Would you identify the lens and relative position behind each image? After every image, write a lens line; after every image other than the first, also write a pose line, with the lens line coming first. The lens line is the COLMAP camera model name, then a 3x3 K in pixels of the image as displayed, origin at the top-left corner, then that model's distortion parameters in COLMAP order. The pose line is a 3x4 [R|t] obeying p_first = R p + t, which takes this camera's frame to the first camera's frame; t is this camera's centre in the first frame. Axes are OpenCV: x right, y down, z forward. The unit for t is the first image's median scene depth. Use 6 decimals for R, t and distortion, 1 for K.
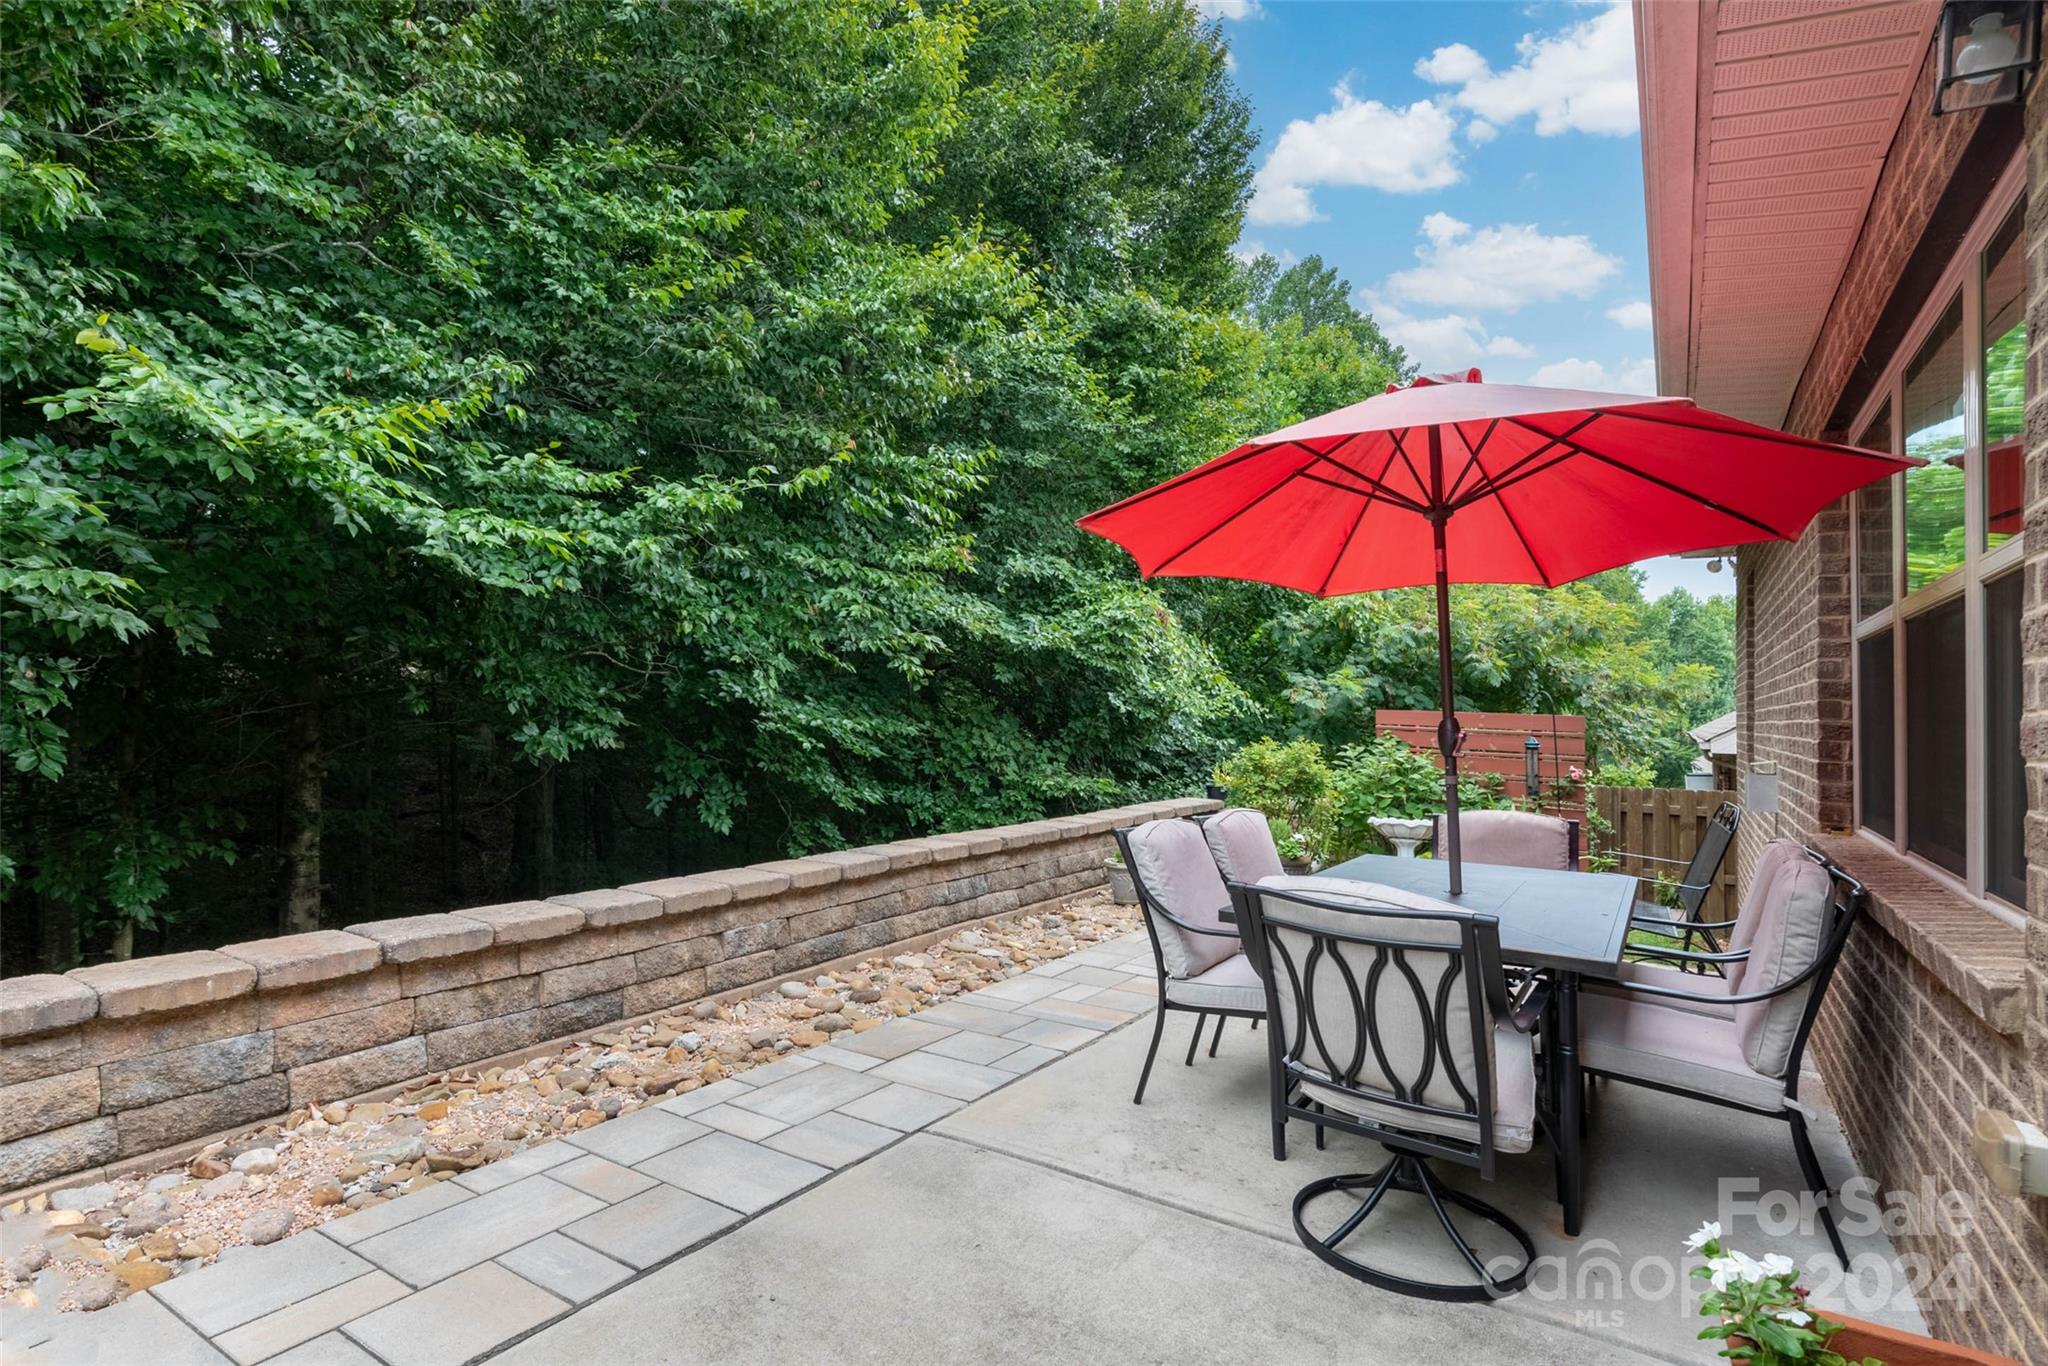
lens RADIAL K [[1018.3, 0, 1027.3], [0, 1018.3, 647.2], [0, 0, 1]] dist [-0.000860, 0.000363]
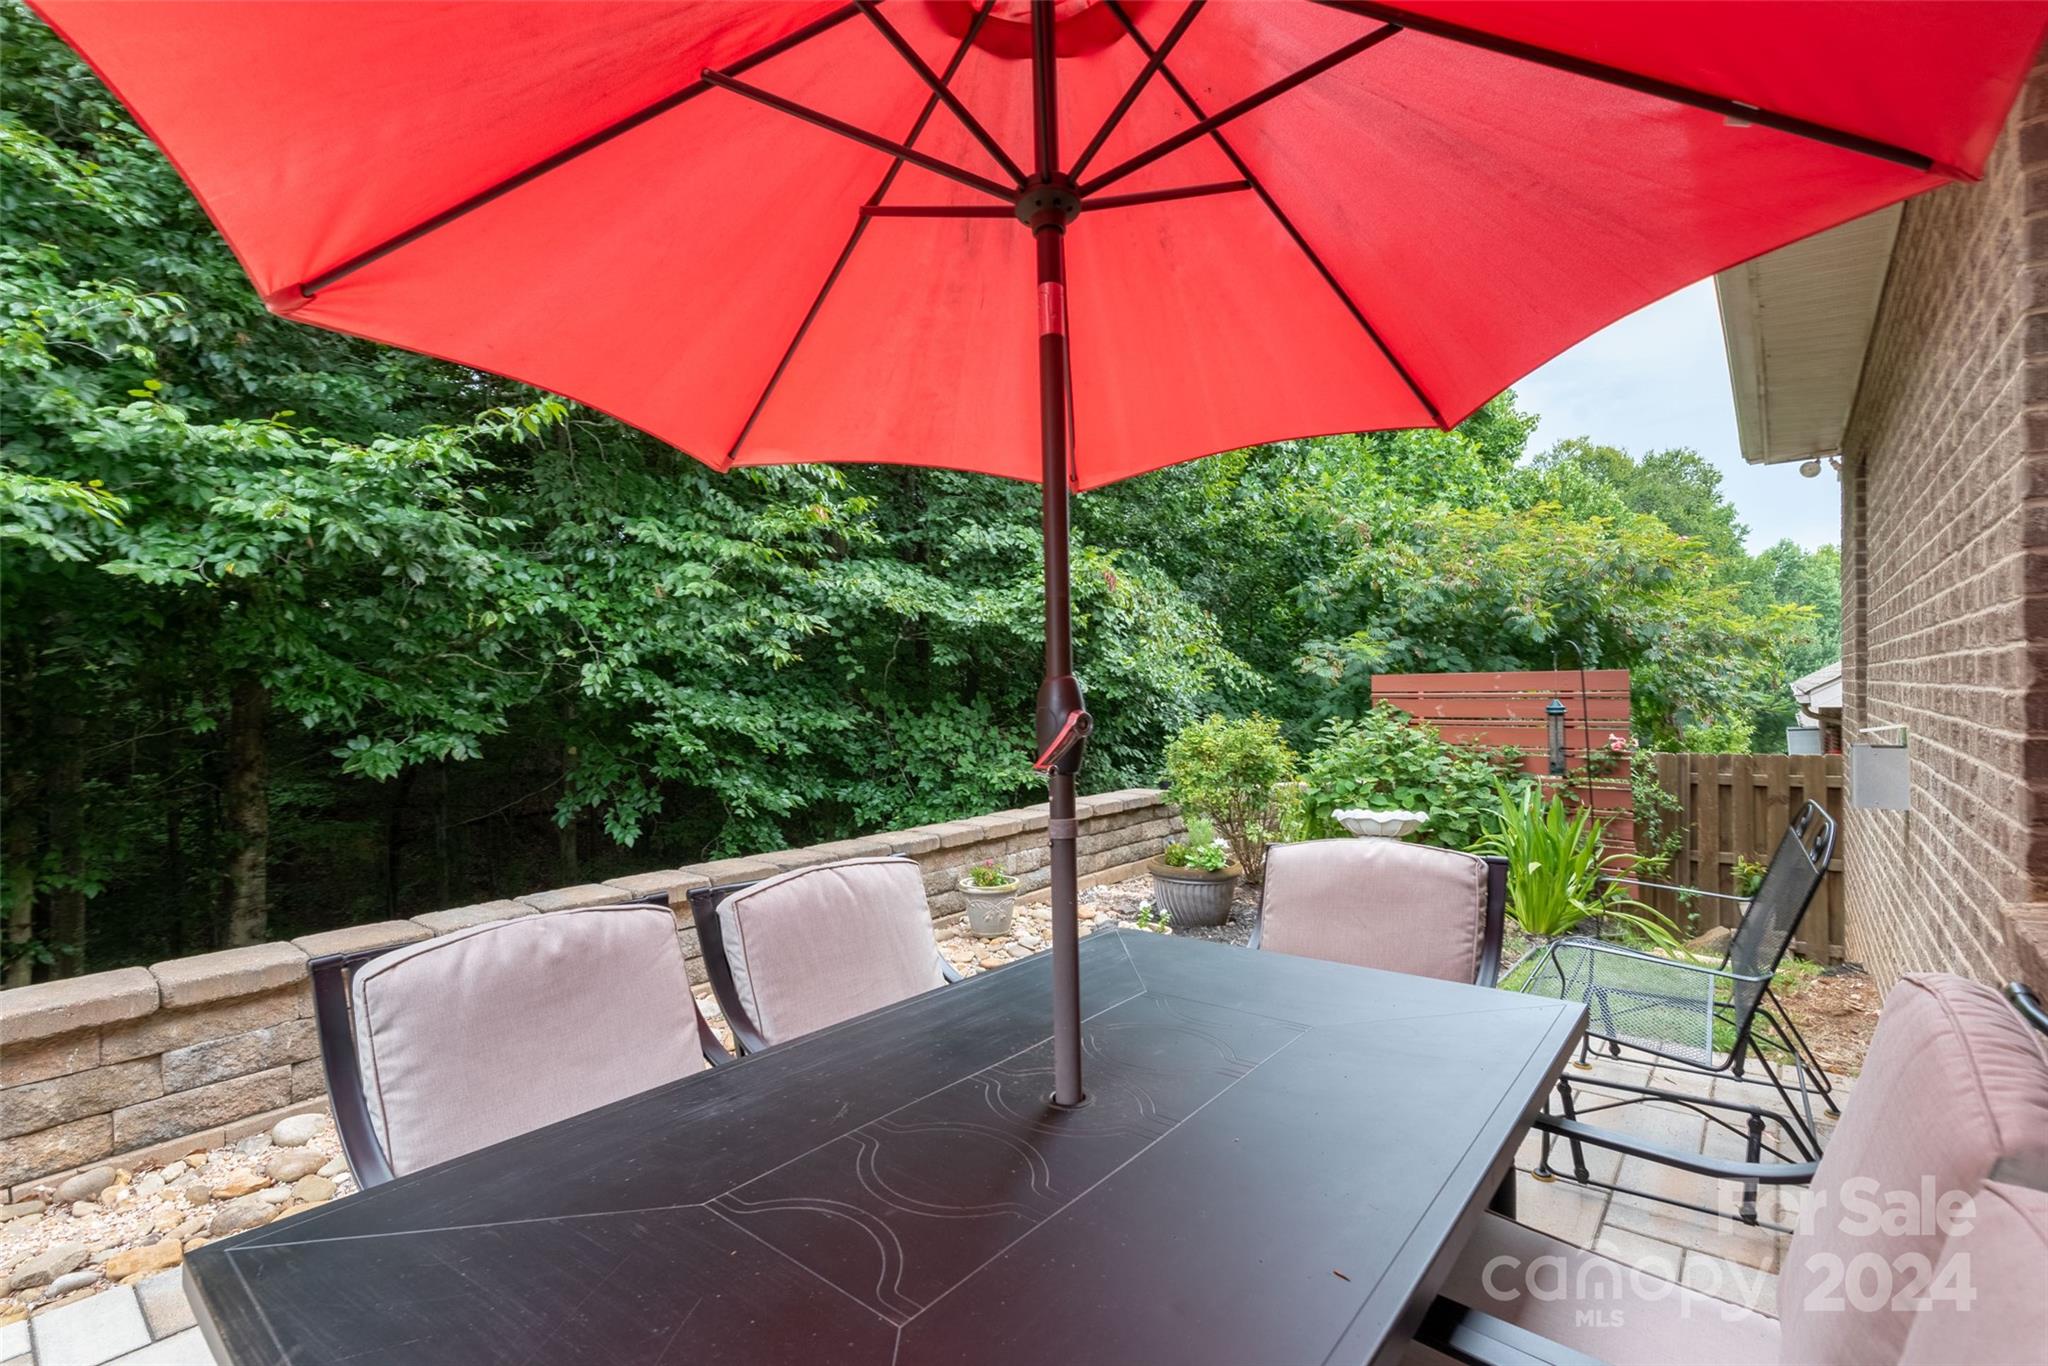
lens RADIAL K [[918.4, 0, 1023.4], [0, 918.4, 691.0], [0, 0, 1]] dist [-0.000135, -0.000255]
pose [[0.991022, -0.047478, -0.124984, 0.143709], [0.054548, 0.997063, 0.053759, 0.016967], [0.122065, -0.060094, 0.990701, 0.200299]]
